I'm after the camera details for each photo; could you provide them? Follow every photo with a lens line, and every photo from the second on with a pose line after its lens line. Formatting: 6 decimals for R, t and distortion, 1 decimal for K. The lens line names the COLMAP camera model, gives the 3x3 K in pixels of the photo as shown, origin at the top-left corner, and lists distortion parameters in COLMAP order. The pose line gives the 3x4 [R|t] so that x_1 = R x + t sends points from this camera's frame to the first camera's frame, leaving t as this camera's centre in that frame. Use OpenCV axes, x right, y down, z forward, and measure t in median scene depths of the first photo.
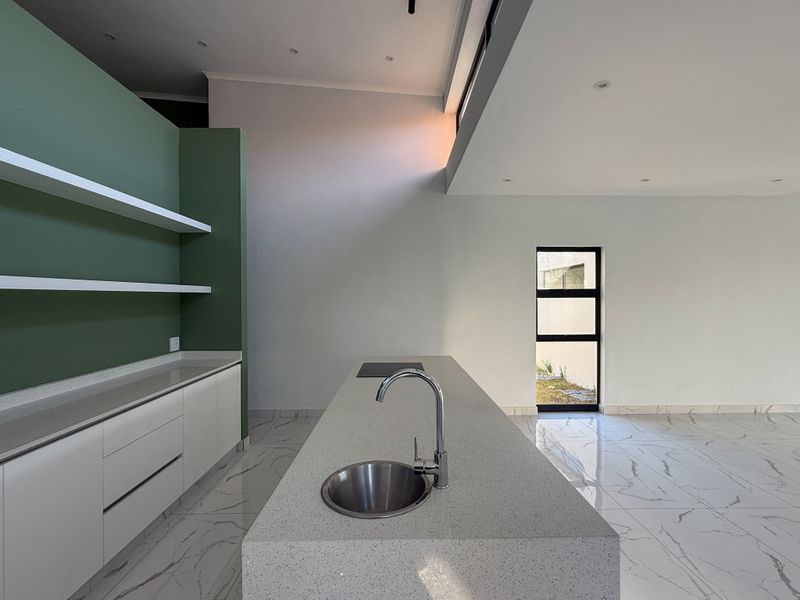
lens RADIAL K [[364.2, 0, 396.3], [0, 364.2, 300.8], [0, 0, 1]] dist [-0.003900, -0.000345]
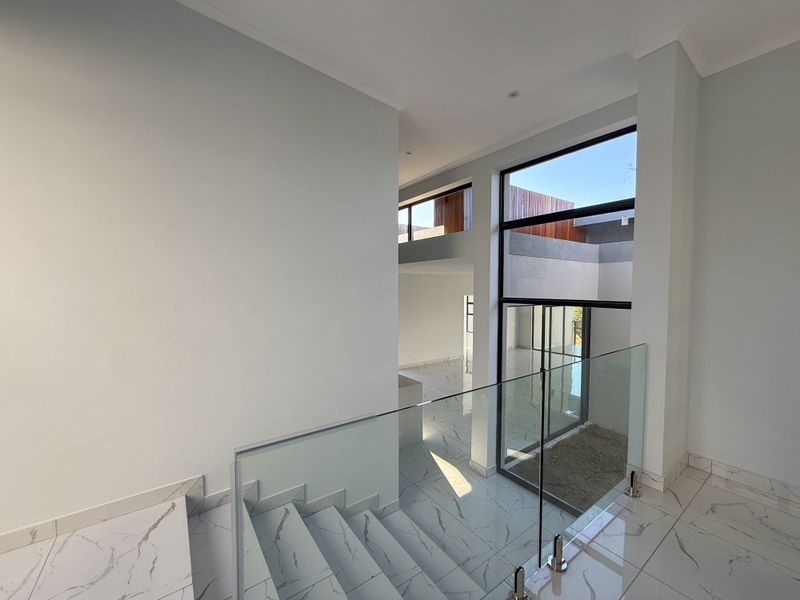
lens RADIAL K [[318.8, 0, 401.6], [0, 318.8, 299.2], [0, 0, 1]] dist [-0.000095, 0.000358]
pose [[0.813661, -0.013931, 0.581173, -0.646696], [0.000831, 0.999740, 0.022800, -0.207147], [-0.581339, -0.018069, 0.813461, -0.750200]]
